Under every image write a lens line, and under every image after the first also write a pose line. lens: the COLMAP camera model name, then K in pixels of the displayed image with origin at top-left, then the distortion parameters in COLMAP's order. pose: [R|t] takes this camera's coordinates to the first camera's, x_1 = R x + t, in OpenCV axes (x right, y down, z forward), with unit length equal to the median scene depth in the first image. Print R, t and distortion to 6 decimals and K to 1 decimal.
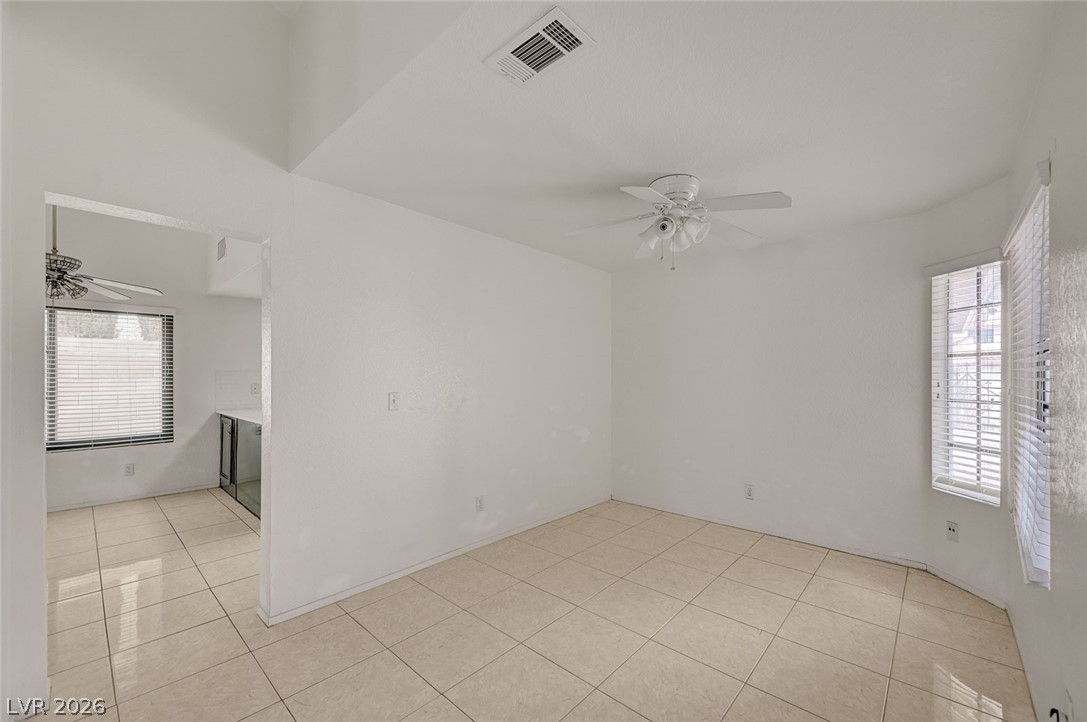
lens RADIAL K [[434.1, 0, 547.0], [0, 434.1, 374.9], [0, 0, 1]] dist [-0.001967, -0.000177]
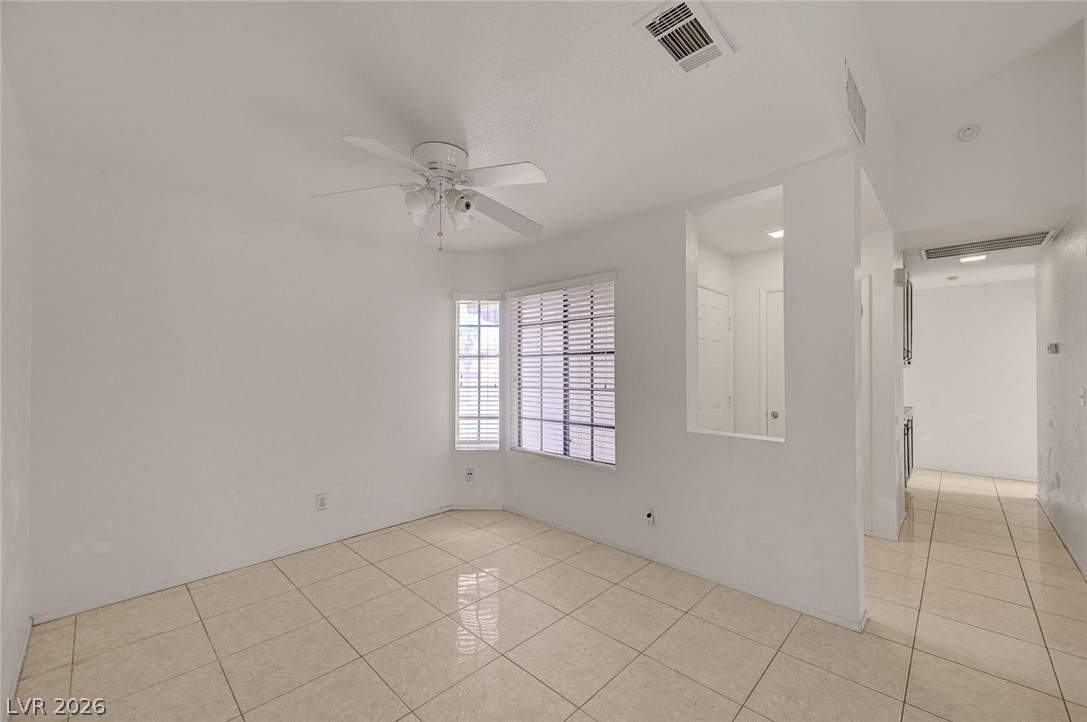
lens RADIAL K [[430.4, 0, 549.0], [0, 430.4, 366.2], [0, 0, 1]] dist [-0.001305, -0.000232]
pose [[0.016174, 0.009678, 0.999822, -0.405765], [-0.002396, 0.999951, -0.009640, 0.000976], [-0.999866, -0.002240, 0.016196, 0.526752]]
